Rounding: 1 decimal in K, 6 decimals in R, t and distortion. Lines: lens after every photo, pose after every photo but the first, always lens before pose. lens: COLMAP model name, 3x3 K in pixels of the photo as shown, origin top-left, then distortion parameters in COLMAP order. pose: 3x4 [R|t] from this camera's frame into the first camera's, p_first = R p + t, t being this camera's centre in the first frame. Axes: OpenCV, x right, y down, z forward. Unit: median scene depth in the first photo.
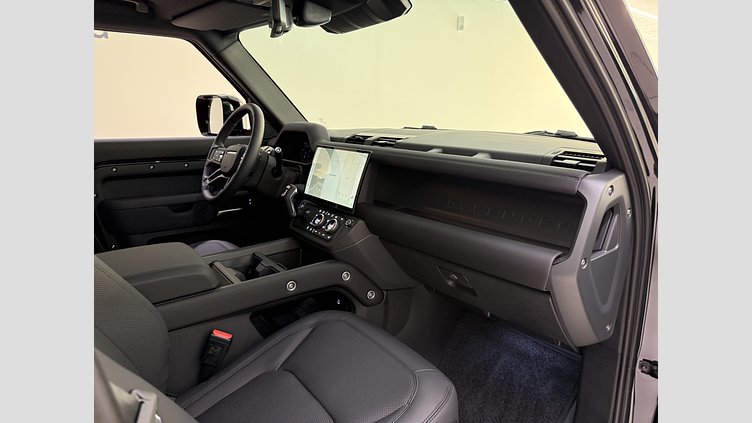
lens RADIAL K [[407.2, 0, 376.0], [0, 407.2, 211.5], [0, 0, 1]] dist [0.000884, -0.000055]
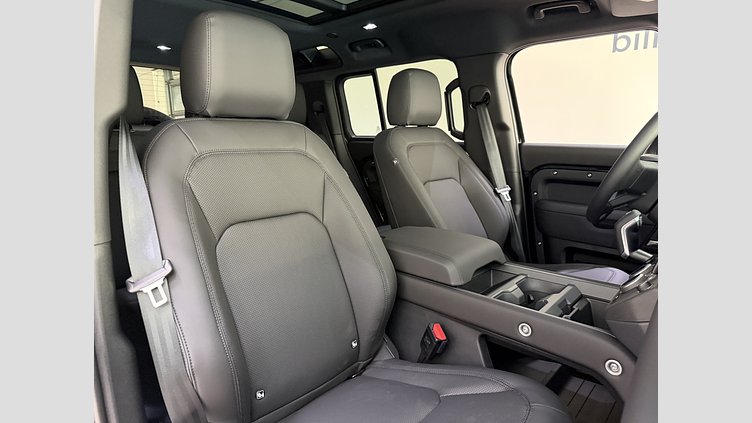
lens RADIAL K [[407.2, 0, 376.0], [0, 407.2, 211.5], [0, 0, 1]] dist [0.000884, -0.000055]
pose [[0.170626, 0.193745, -0.966100, 0.407538], [-0.223251, 0.962581, 0.153610, -0.083214], [0.959711, 0.189473, 0.207495, 0.460338]]
